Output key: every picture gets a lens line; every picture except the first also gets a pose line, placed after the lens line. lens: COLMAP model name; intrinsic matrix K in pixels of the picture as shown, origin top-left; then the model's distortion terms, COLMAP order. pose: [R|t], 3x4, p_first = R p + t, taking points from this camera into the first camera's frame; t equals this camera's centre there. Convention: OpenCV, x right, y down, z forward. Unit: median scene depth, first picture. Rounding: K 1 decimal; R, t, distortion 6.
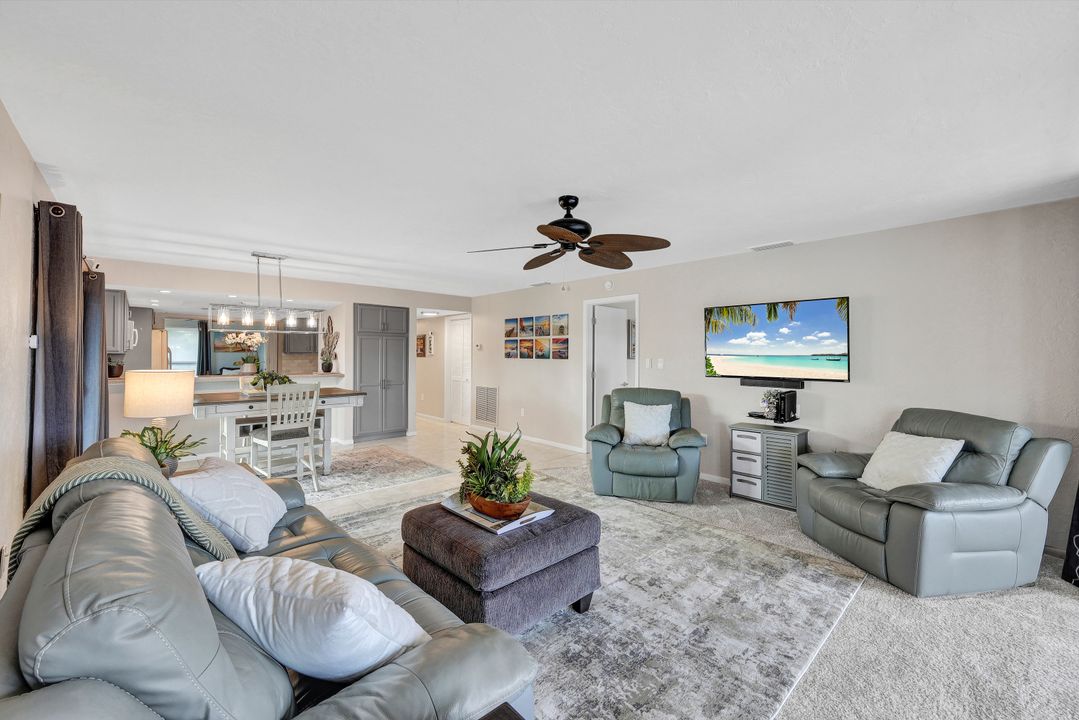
lens RADIAL K [[434.6, 0, 543.9], [0, 434.6, 352.0], [0, 0, 1]] dist [-0.000079, -0.000627]
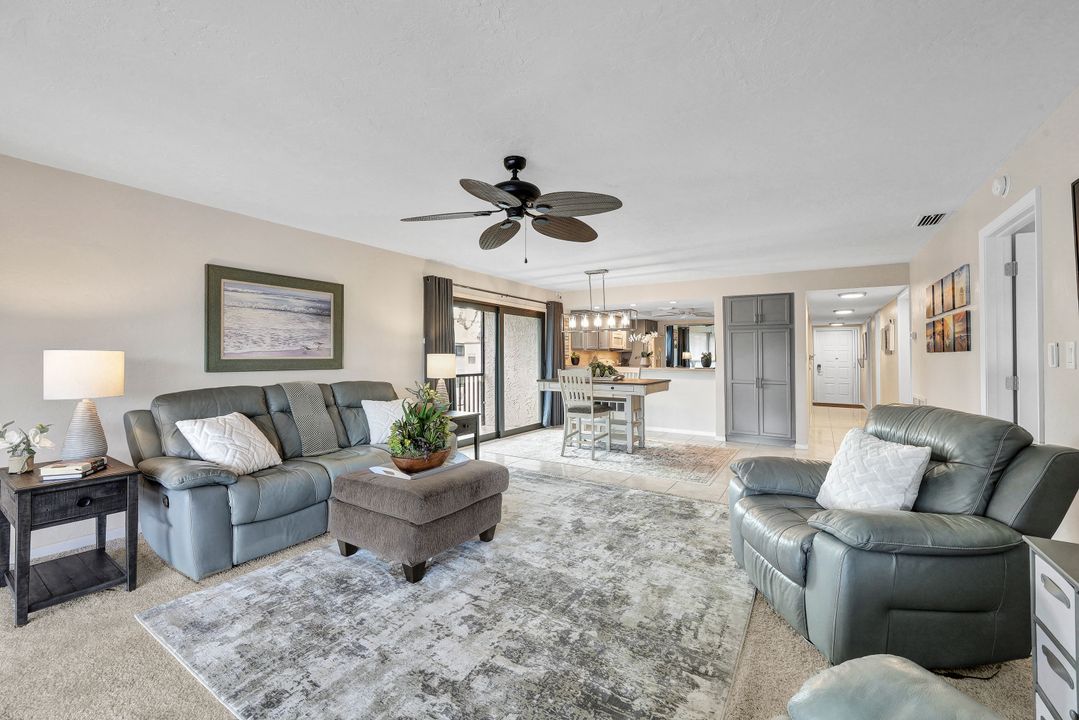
lens RADIAL K [[434.6, 0, 533.7], [0, 434.6, 352.3], [0, 0, 1]] dist [-0.000079, -0.000627]
pose [[0.255467, -0.010749, -0.966758, 0.676267], [0.001256, 0.999941, -0.010786, 0.037169], [0.966817, 0.001541, 0.255465, 0.588183]]
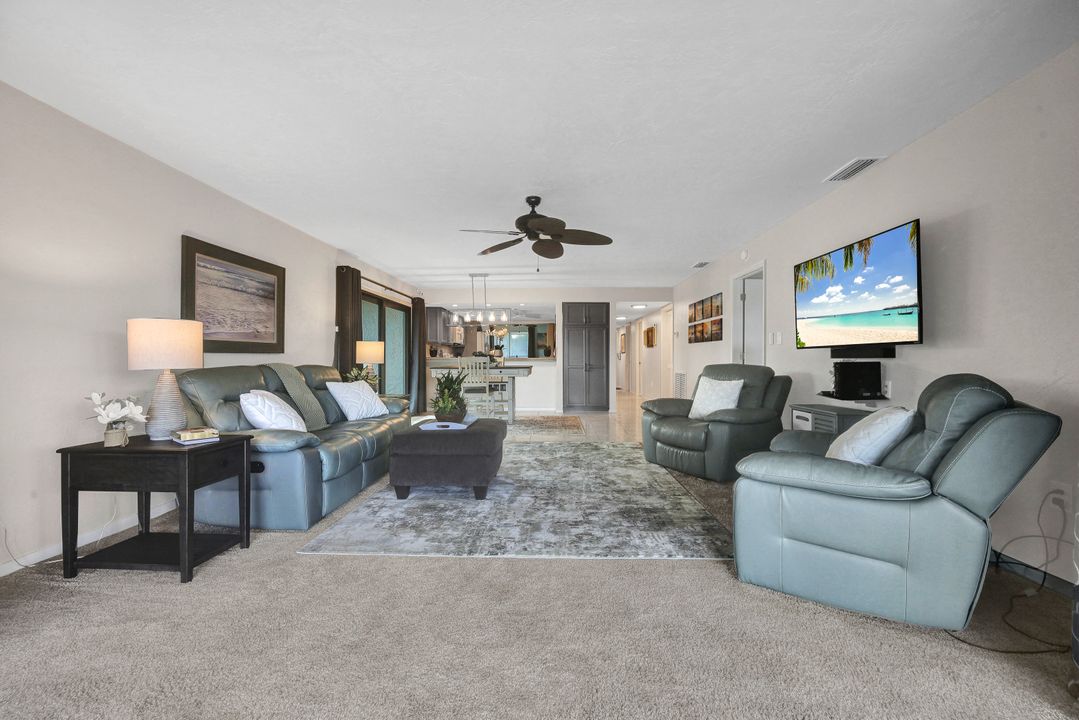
lens RADIAL K [[434.6, 0, 536.5], [0, 434.6, 359.4], [0, 0, 1]] dist [-0.000079, -0.000627]
pose [[0.705832, -0.001239, -0.708378, 0.702782], [0.007726, 0.999952, 0.005949, 0.079473], [0.708337, -0.009672, 0.705808, 0.081700]]
